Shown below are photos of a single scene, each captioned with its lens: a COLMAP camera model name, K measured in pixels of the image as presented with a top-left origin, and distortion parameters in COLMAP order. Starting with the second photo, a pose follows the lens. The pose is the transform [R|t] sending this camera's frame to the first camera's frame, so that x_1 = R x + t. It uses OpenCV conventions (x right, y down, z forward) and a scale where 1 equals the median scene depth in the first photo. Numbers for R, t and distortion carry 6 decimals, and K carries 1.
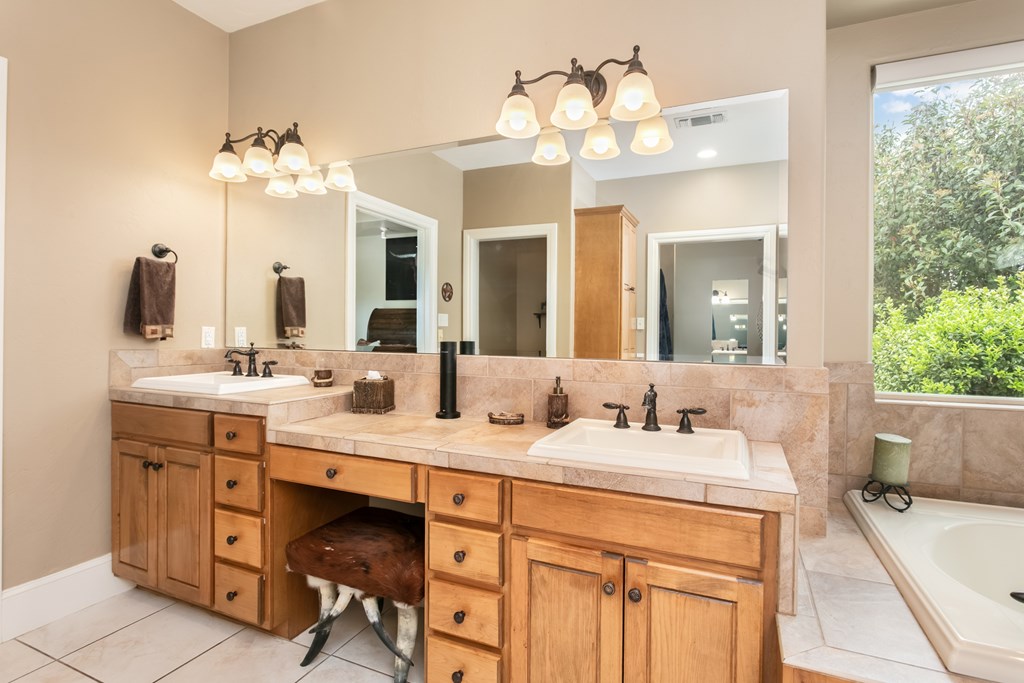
lens RADIAL K [[484.9, 0, 534.1], [0, 484.9, 330.7], [0, 0, 1]] dist [-0.011466, 0.001595]
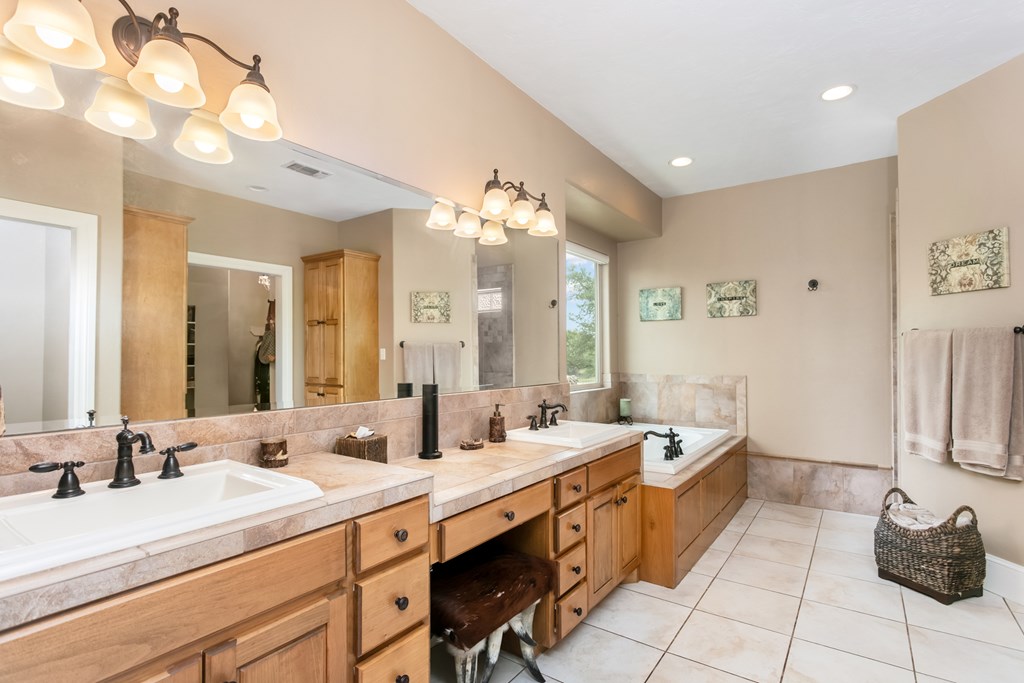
lens RADIAL K [[484.9, 0, 521.4], [0, 484.9, 342.8], [0, 0, 1]] dist [-0.011466, 0.001595]
pose [[0.222641, 0.011669, 0.974831, -1.228547], [-0.000021, 0.999928, -0.011965, -0.055376], [-0.974900, 0.002643, 0.222625, 0.636070]]
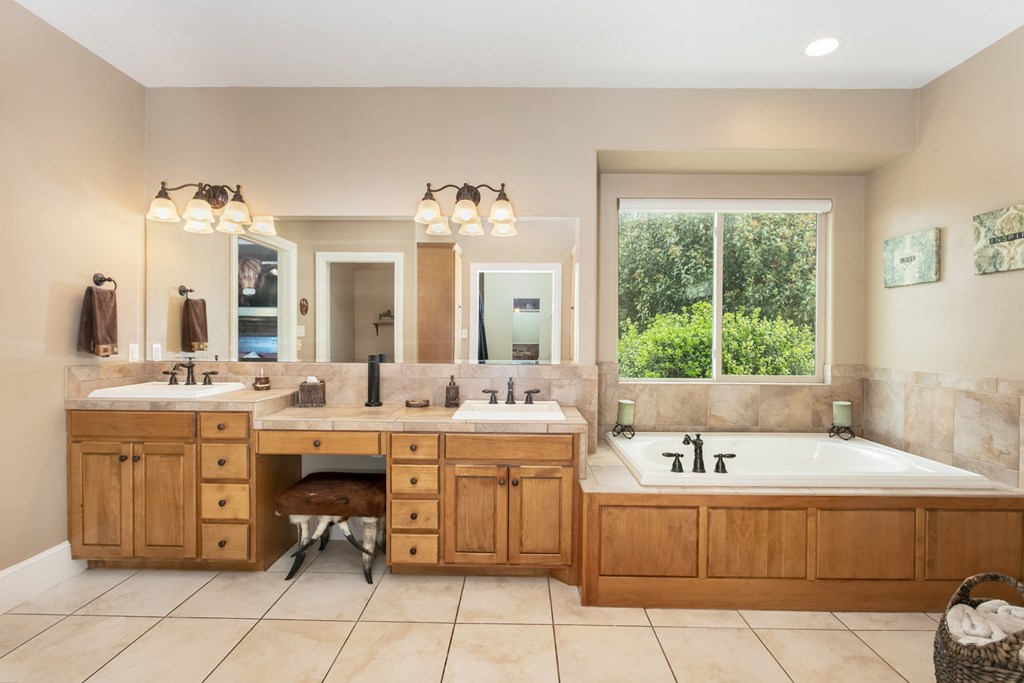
lens RADIAL K [[484.9, 0, 514.1], [0, 484.9, 336.0], [0, 0, 1]] dist [-0.011466, 0.001595]
pose [[0.923901, -0.004532, 0.382605, -0.365897], [0.000467, 0.999942, 0.010717, -0.052006], [-0.382632, -0.009722, 0.923850, -0.551142]]
